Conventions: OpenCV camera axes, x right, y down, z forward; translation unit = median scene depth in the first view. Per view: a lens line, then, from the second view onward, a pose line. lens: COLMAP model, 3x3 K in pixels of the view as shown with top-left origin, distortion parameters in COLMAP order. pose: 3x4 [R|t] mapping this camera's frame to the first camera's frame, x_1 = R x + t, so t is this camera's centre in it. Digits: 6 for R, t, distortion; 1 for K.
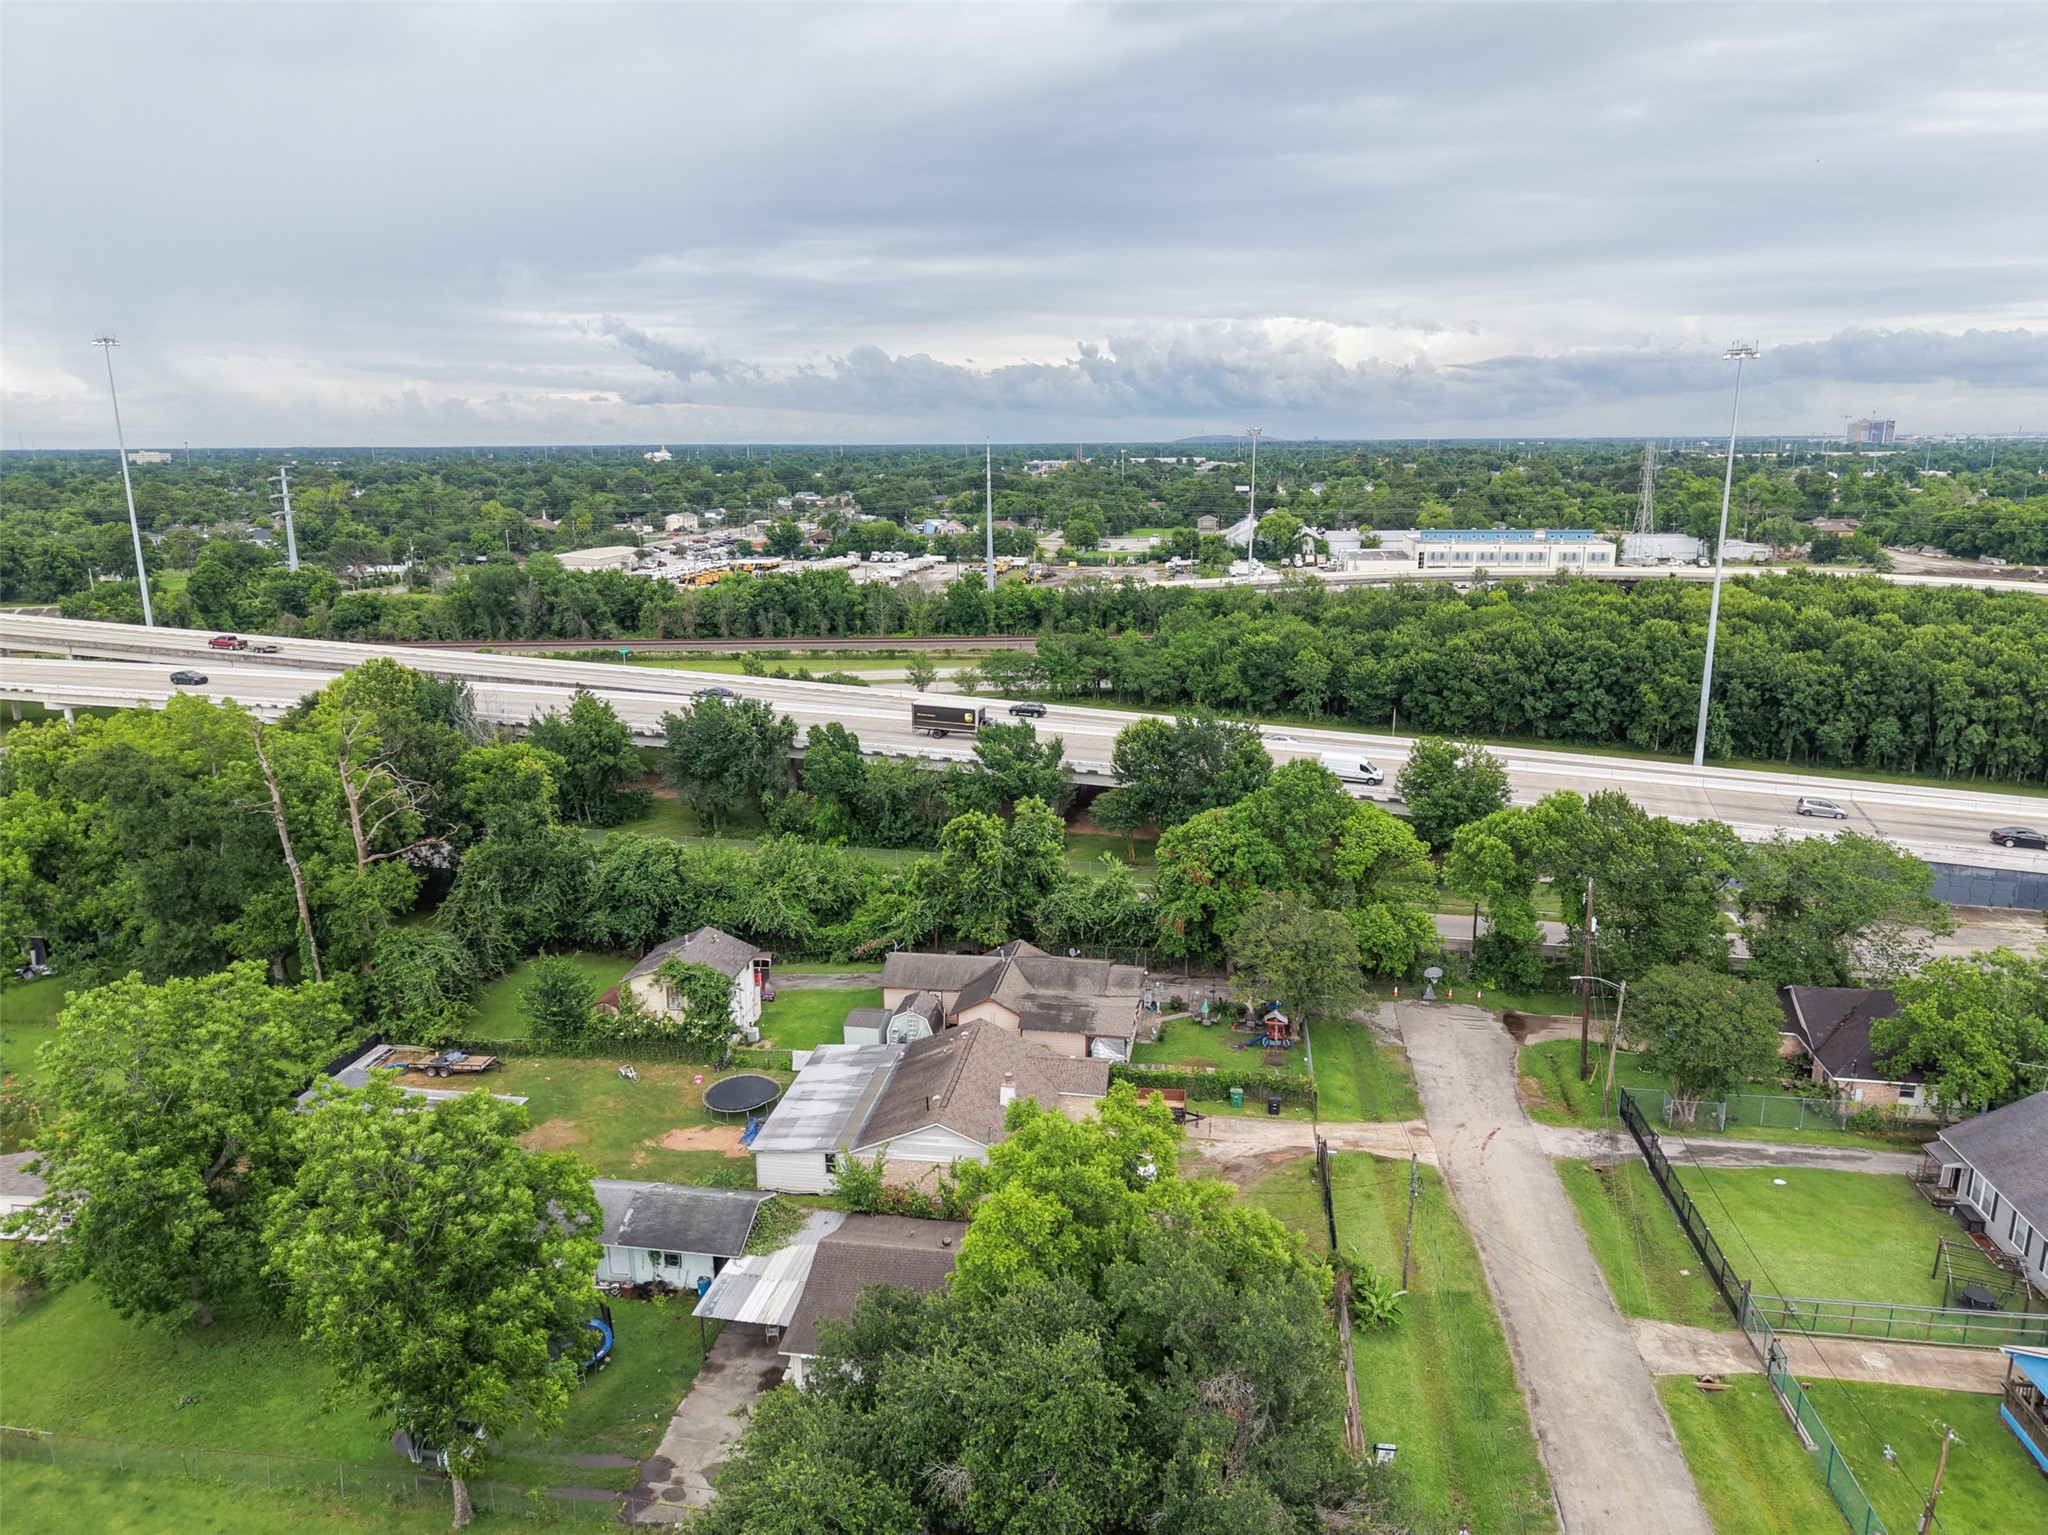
lens RADIAL K [[1366.3, 0, 1024.9], [0, 1366.3, 777.5], [0, 0, 1]] dist [0.019797, -0.019571]
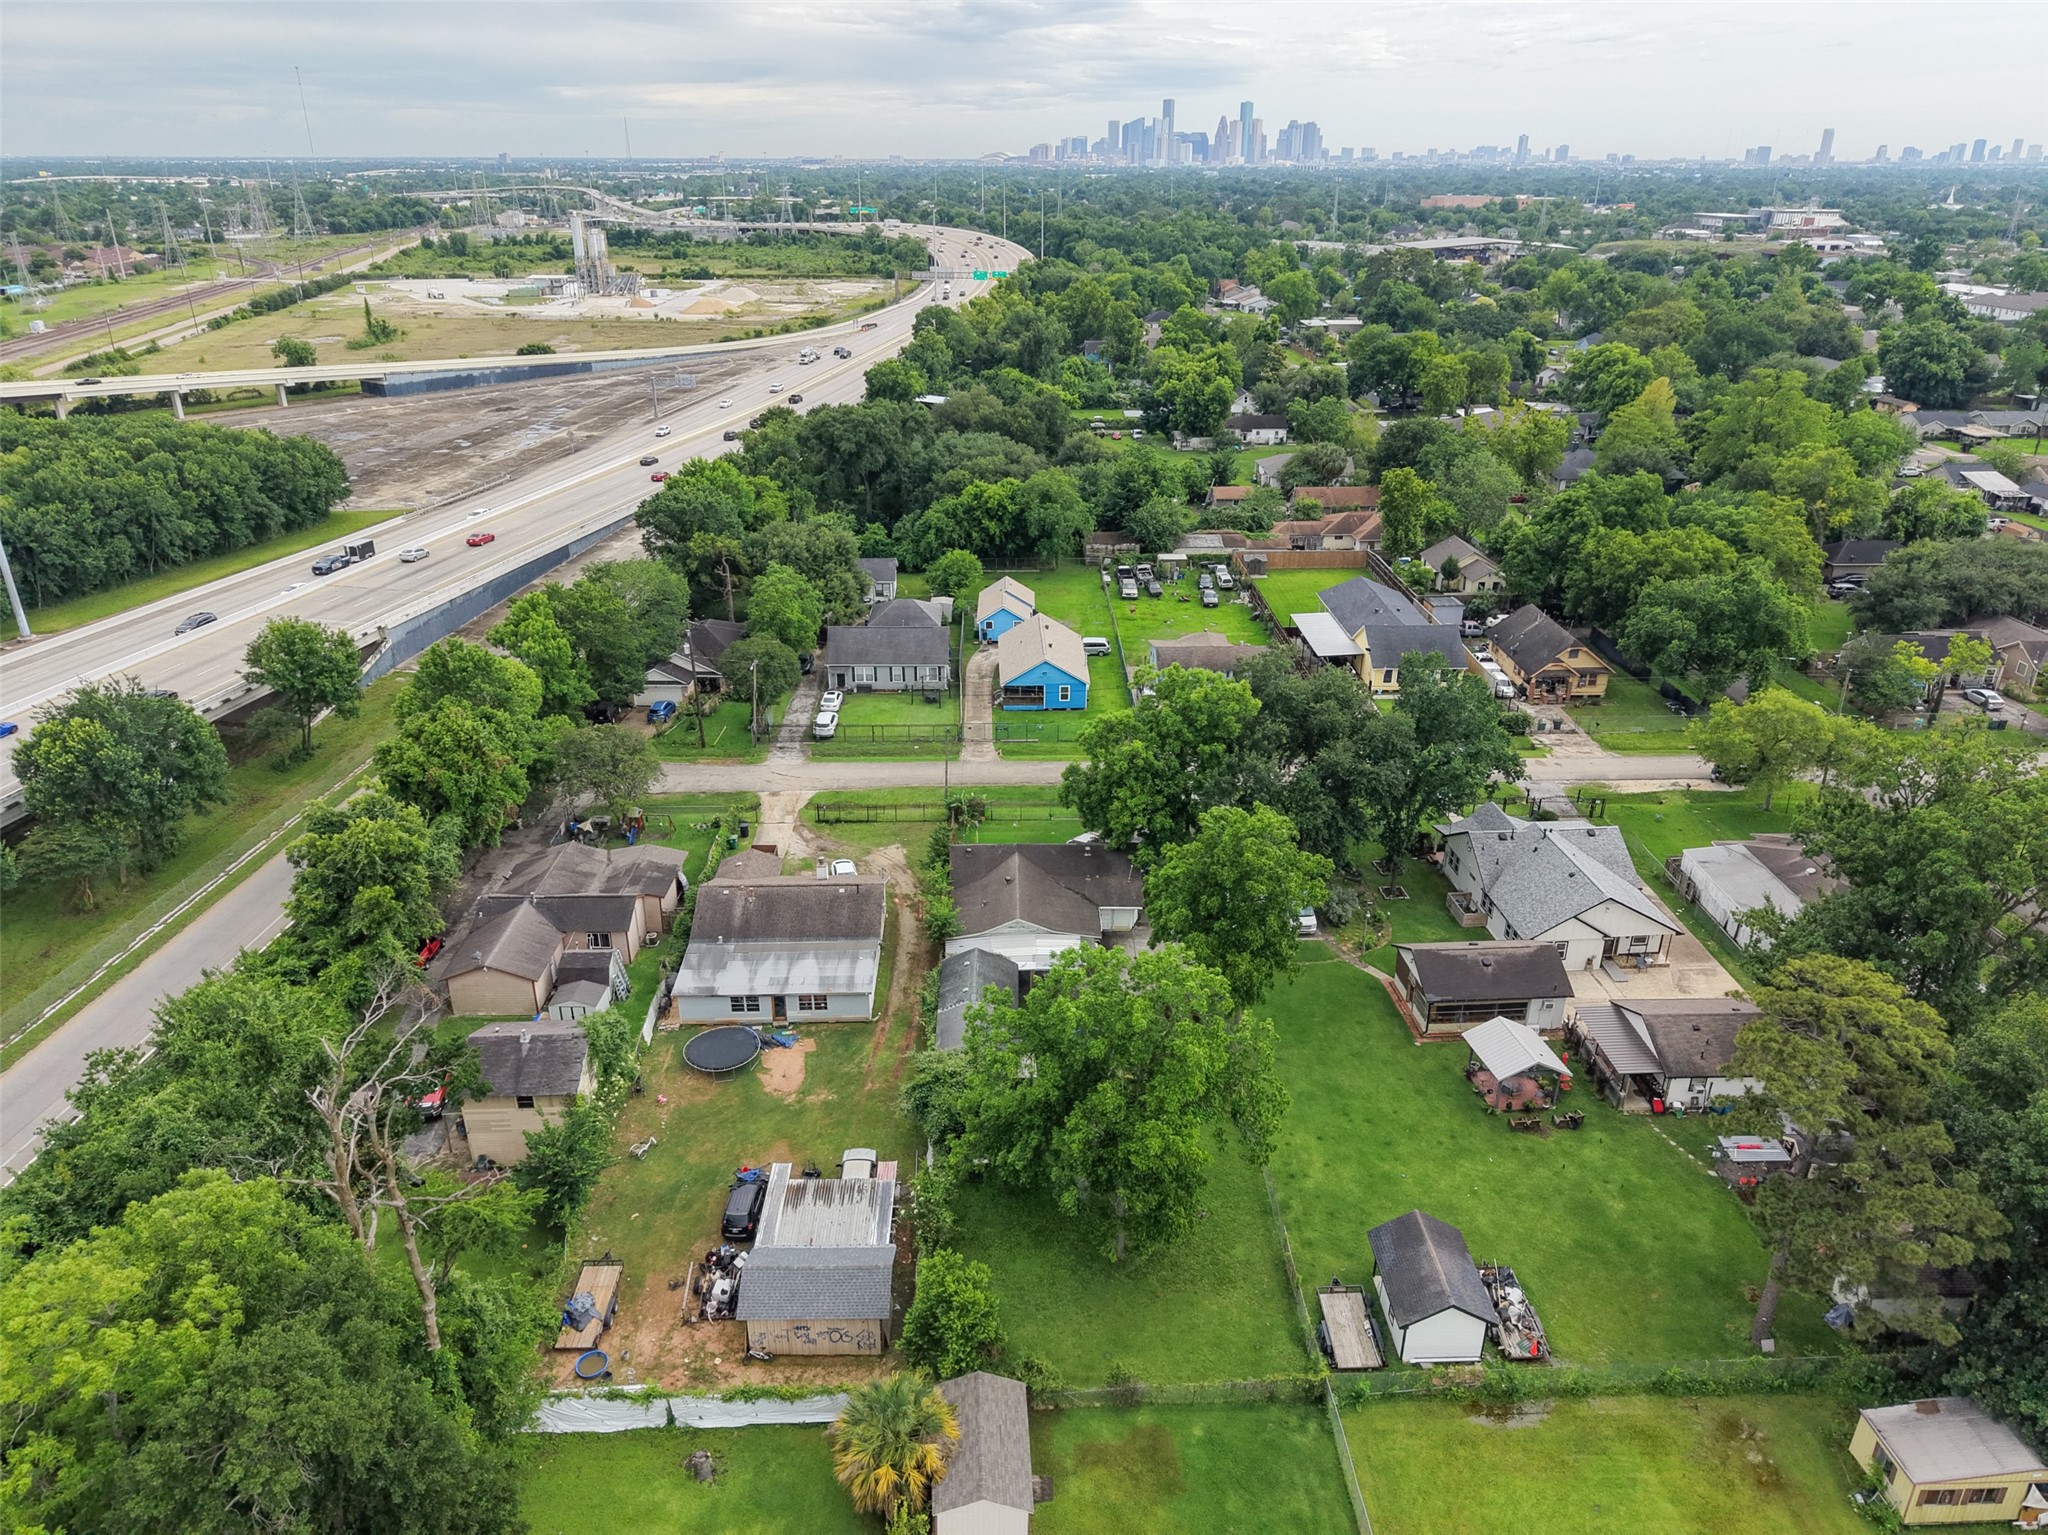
lens RADIAL K [[1366.3, 0, 1029.6], [0, 1366.3, 770.6], [0, 0, 1]] dist [0.019797, -0.019571]
pose [[-0.170751, -0.395259, 0.902560, -0.914869], [0.233824, 0.873591, 0.426809, -0.284096], [-0.957168, 0.283919, -0.056745, 0.644517]]
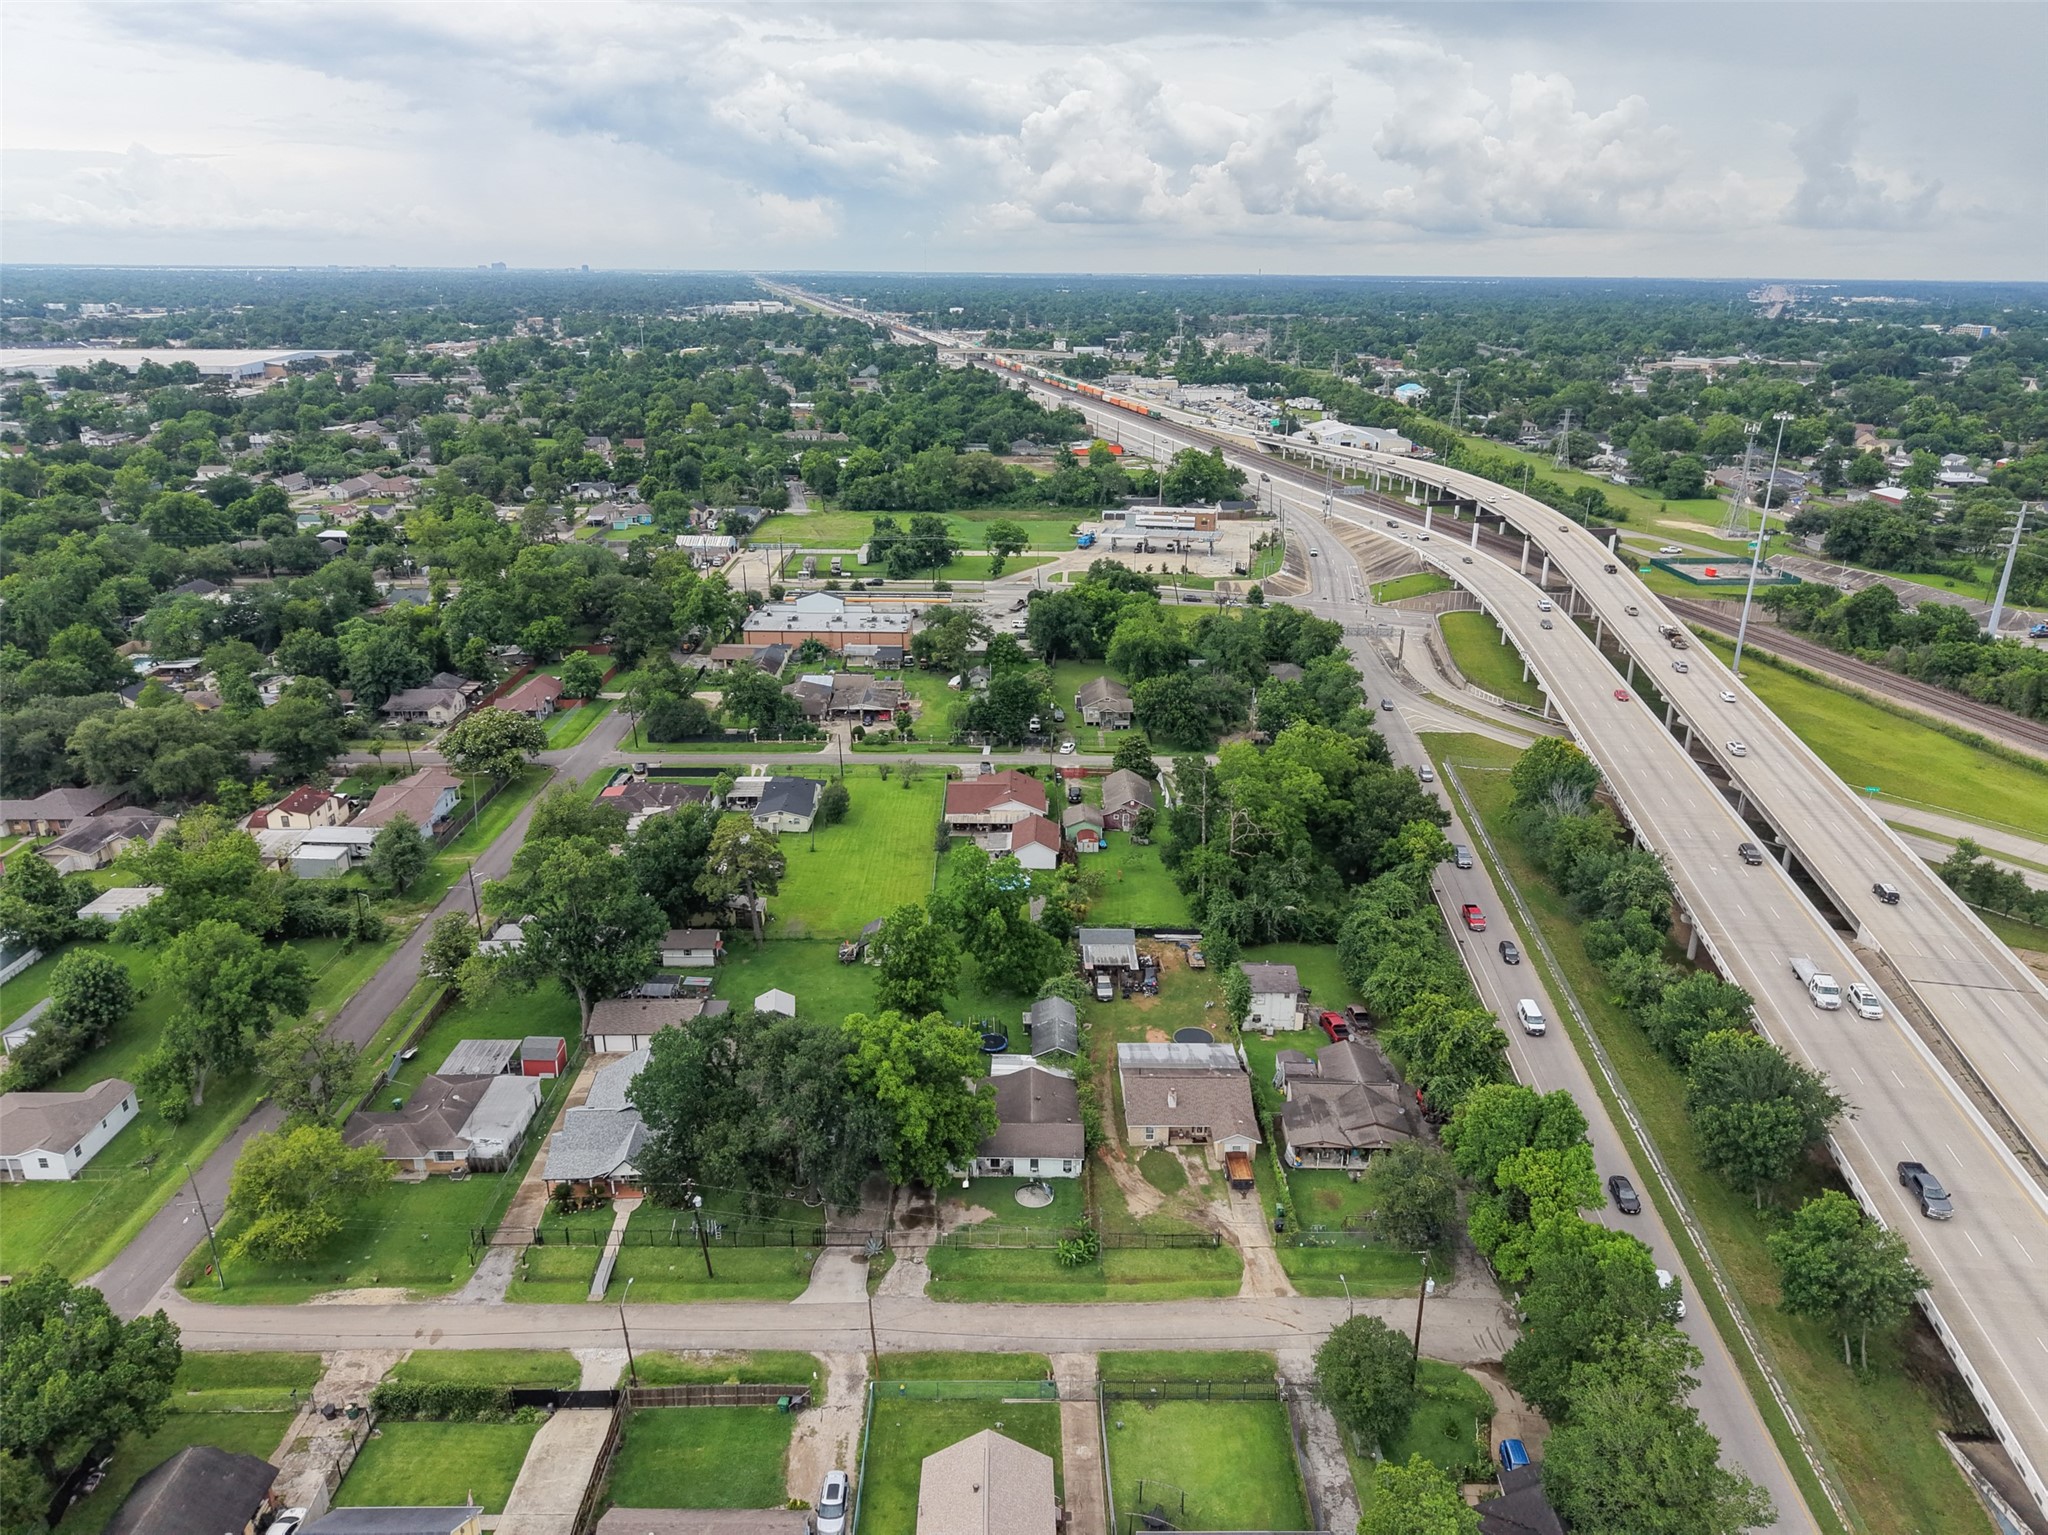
lens RADIAL K [[1366.3, 0, 1027.1], [0, 1366.3, 769.9], [0, 0, 1]] dist [0.019797, -0.019571]
pose [[0.155441, 0.349052, -0.924122, 1.146454], [-0.243531, 0.920160, 0.306592, -0.528116], [0.957356, 0.177395, 0.228036, 0.233330]]
